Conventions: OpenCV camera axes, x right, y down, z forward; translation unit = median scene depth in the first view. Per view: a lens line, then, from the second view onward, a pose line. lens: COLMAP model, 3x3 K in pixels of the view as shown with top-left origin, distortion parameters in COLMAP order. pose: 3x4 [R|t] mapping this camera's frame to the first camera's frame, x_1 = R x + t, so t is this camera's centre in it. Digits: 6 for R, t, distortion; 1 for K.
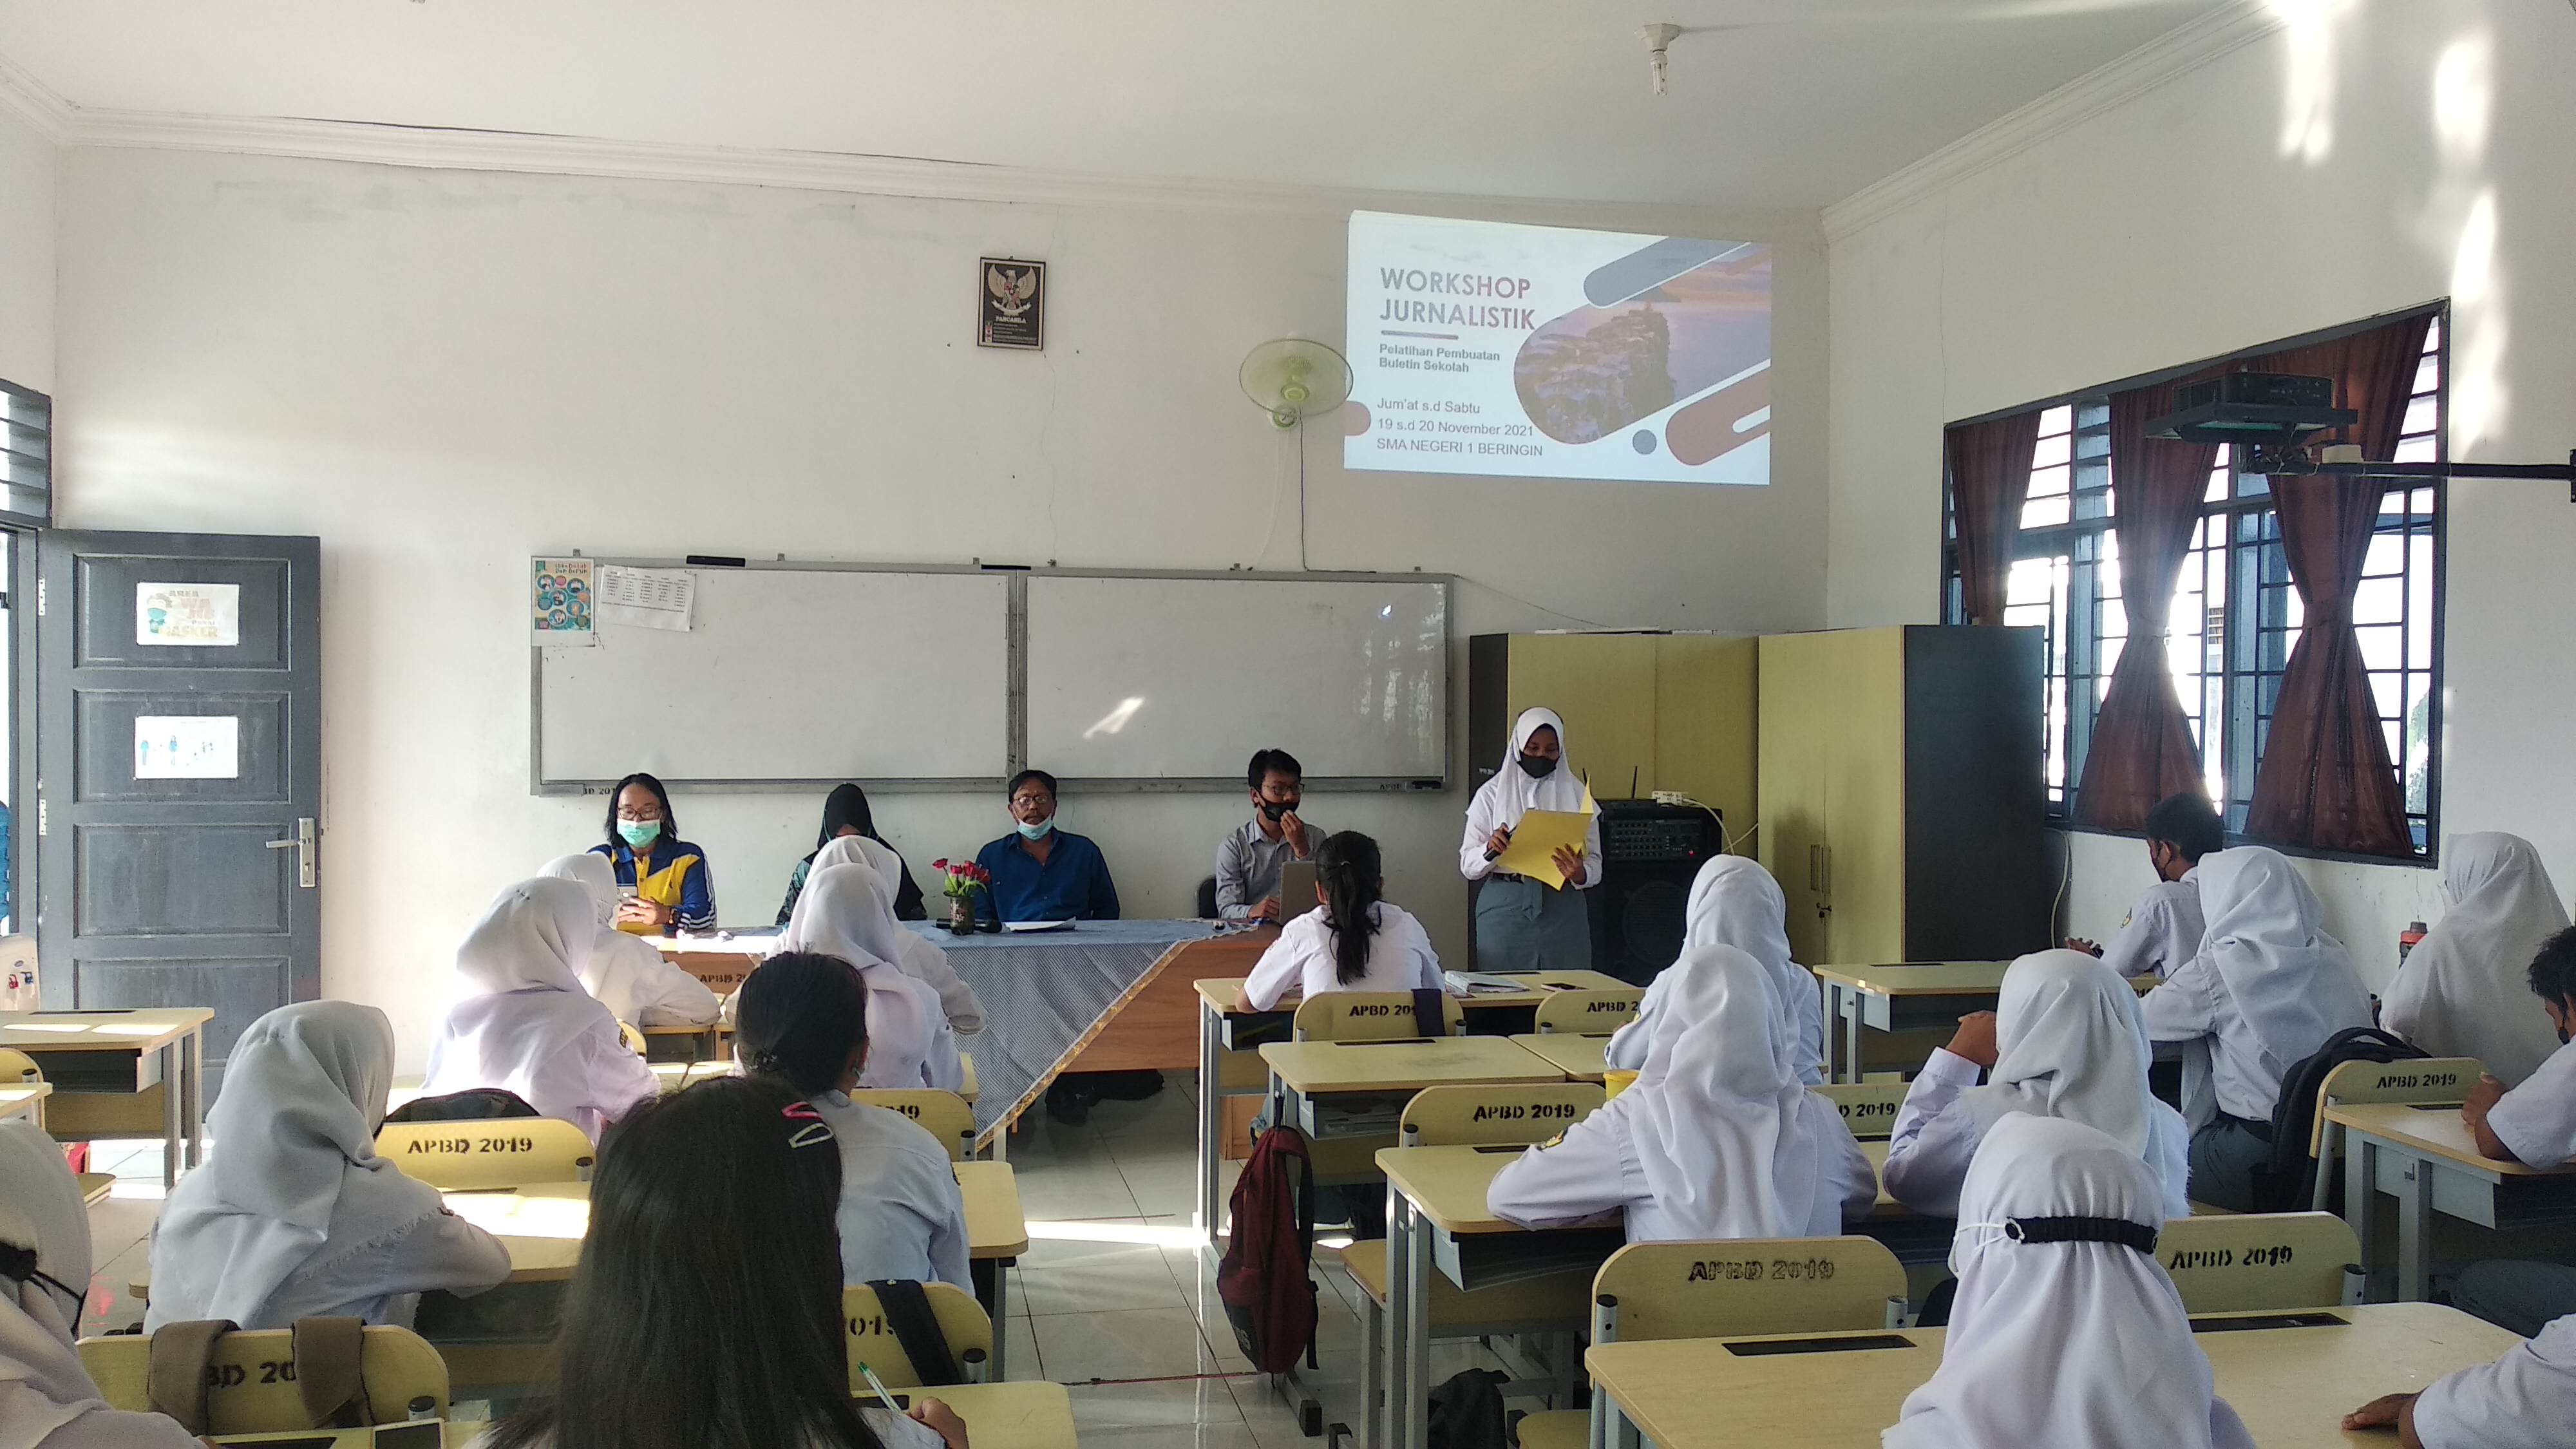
lens RADIAL K [[2009.7, 0, 1288.0], [0, 2009.7, 724.5], [0, 0, 1]] dist [0.054687, -0.051203]
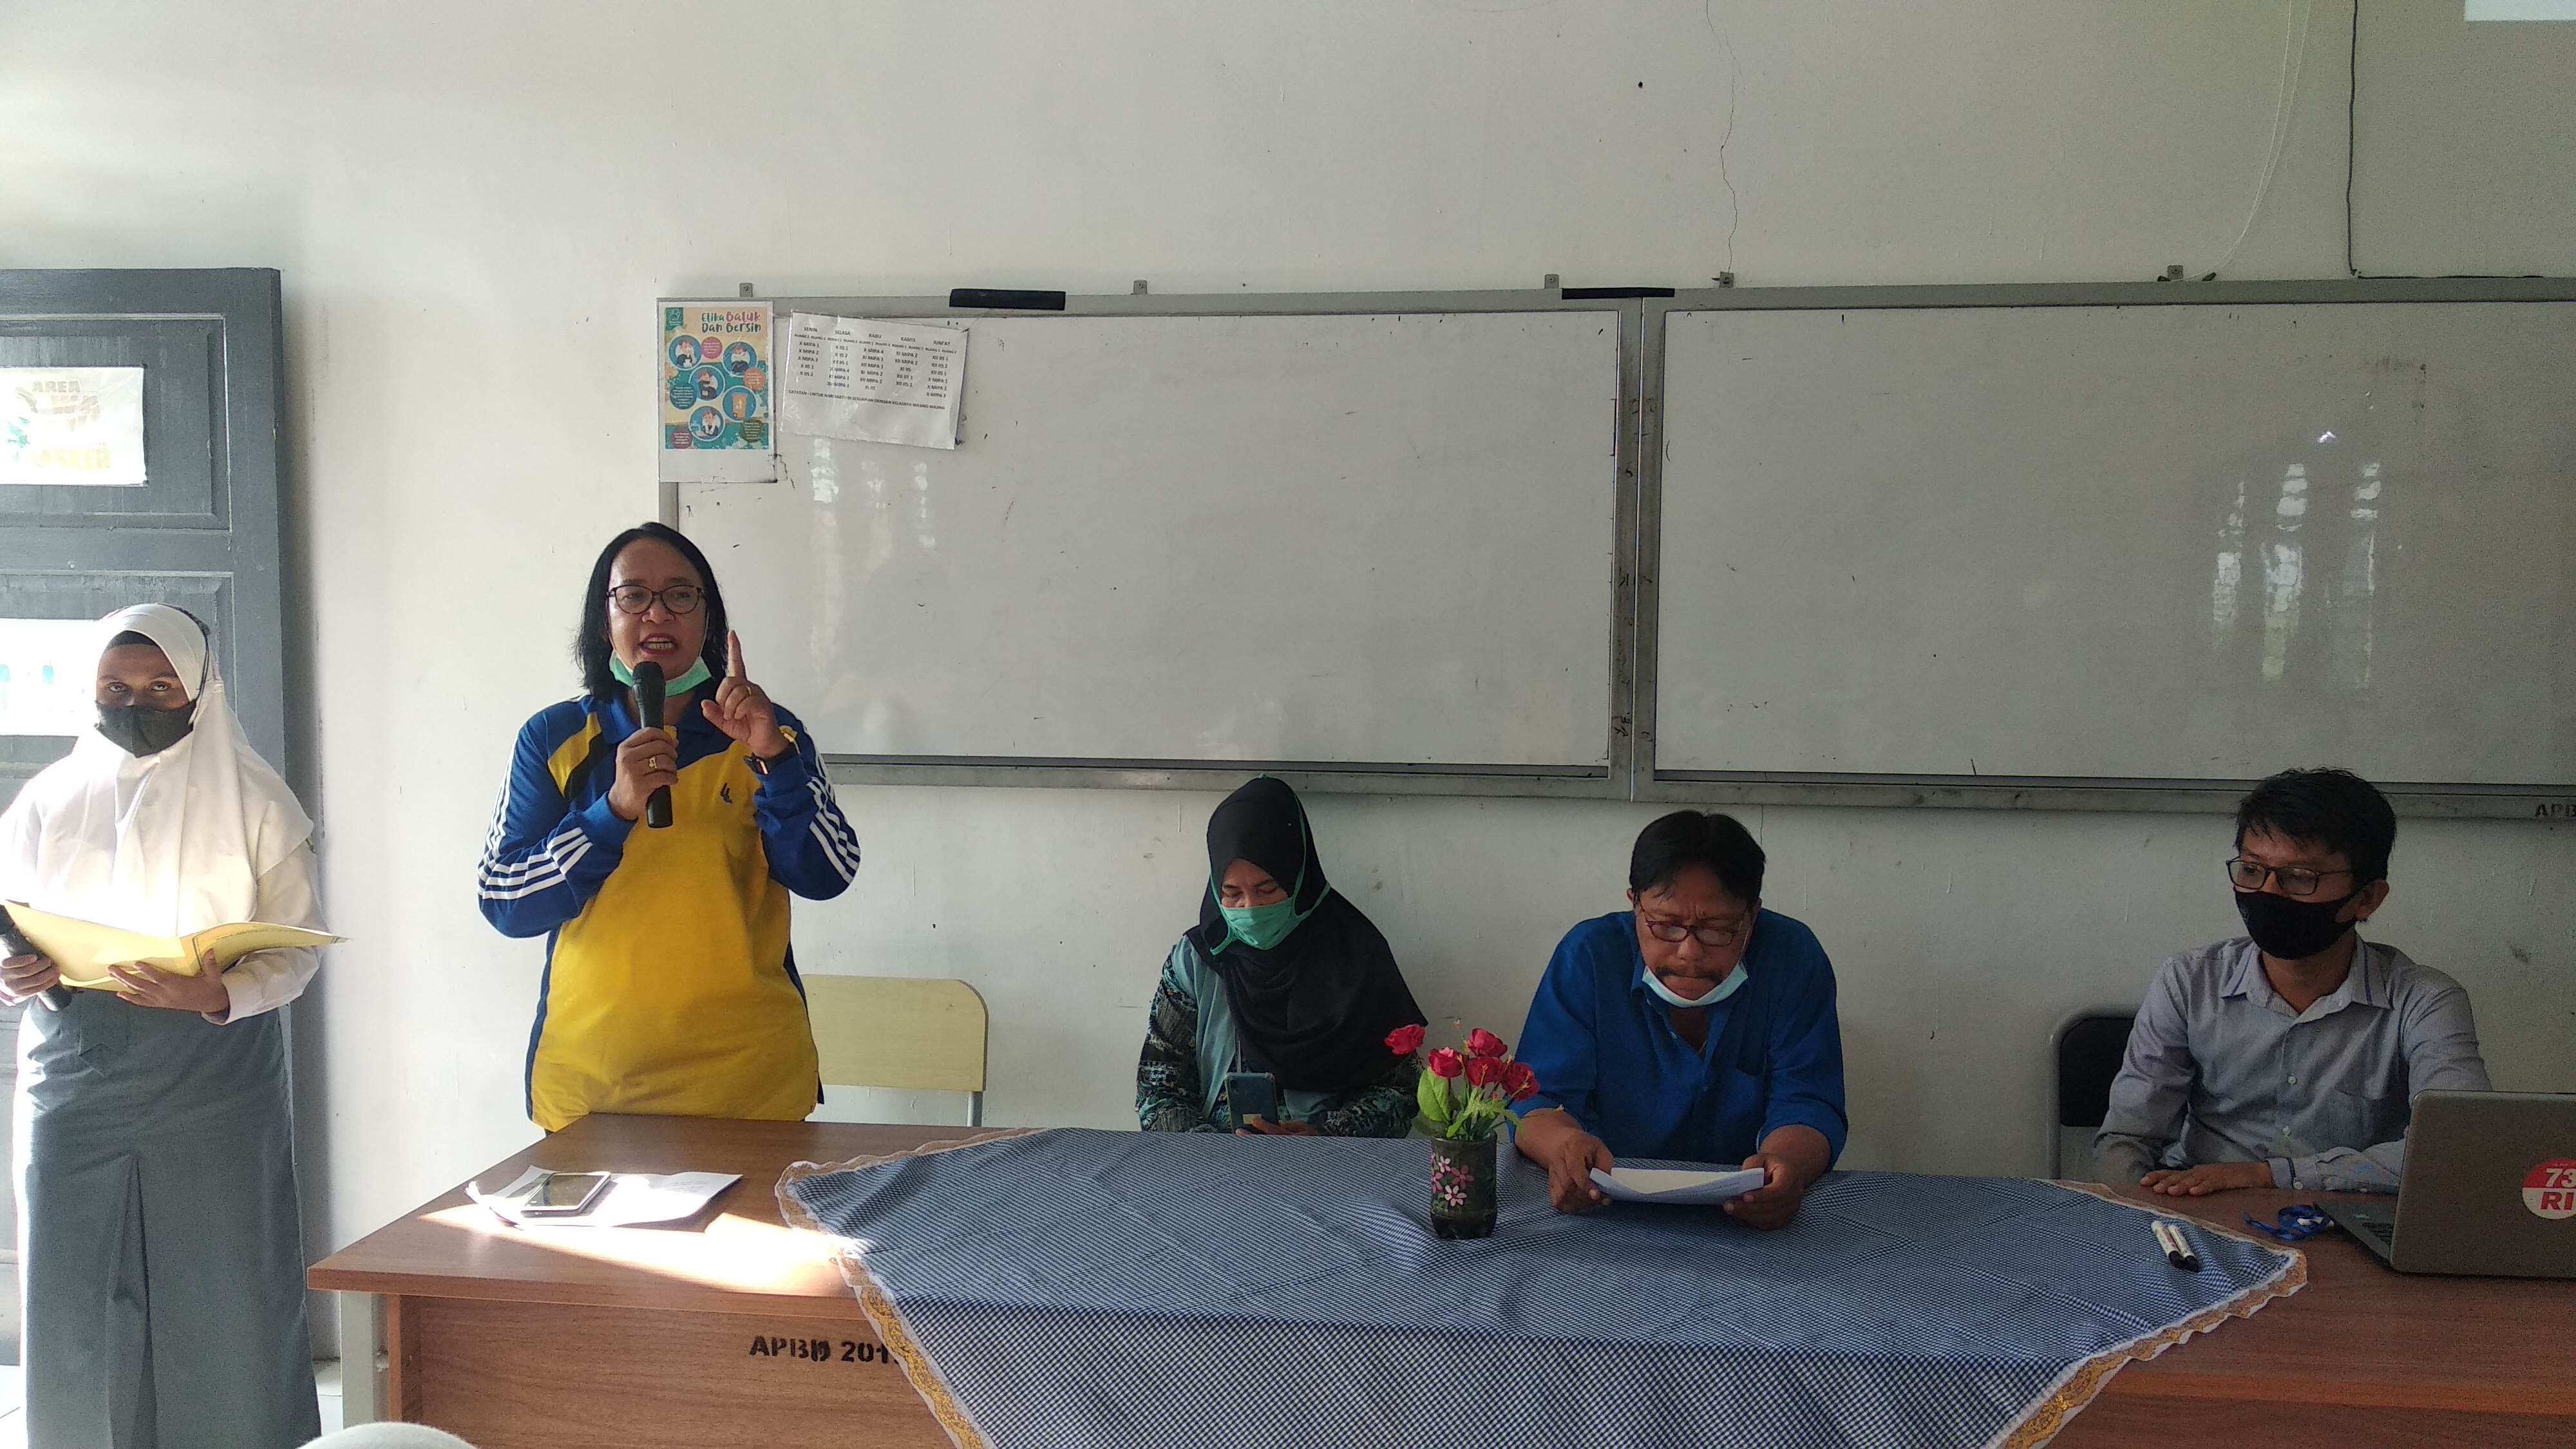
lens RADIAL K [[1983.6, 0, 1281.5], [0, 1983.6, 731.9], [0, 0, 1]] dist [0.056680, -0.090601]
pose [[0.943798, 0.029125, -0.329236, -0.065785], [-0.005102, 0.997275, 0.073597, -0.014362], [0.330482, -0.067781, 0.941375, 0.582768]]
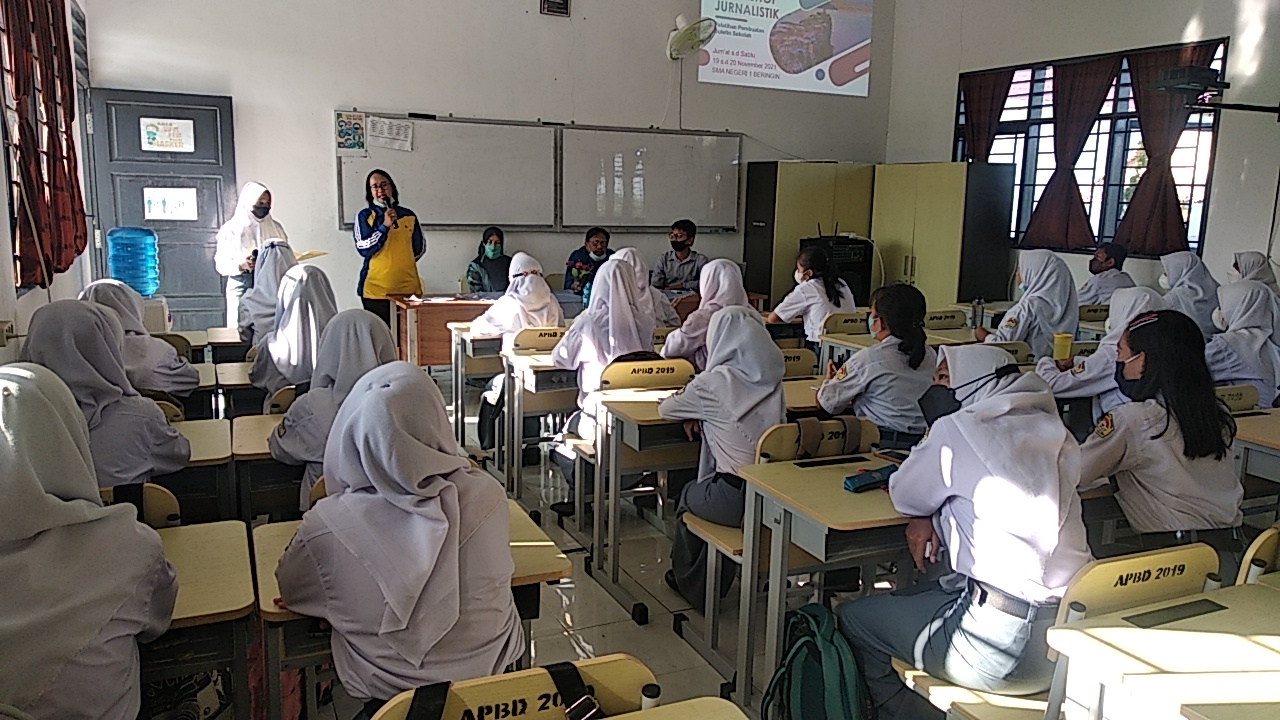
lens RADIAL K [[998.6, 0, 640.0], [0, 998.6, 360.0], [0, 0, 1]] dist [0.054687, -0.051203]
pose [[0.970510, -0.023609, 0.239901, -0.324731], [-0.013967, 0.988013, 0.153738, 0.003852], [-0.240655, -0.152555, 0.958547, -0.068955]]
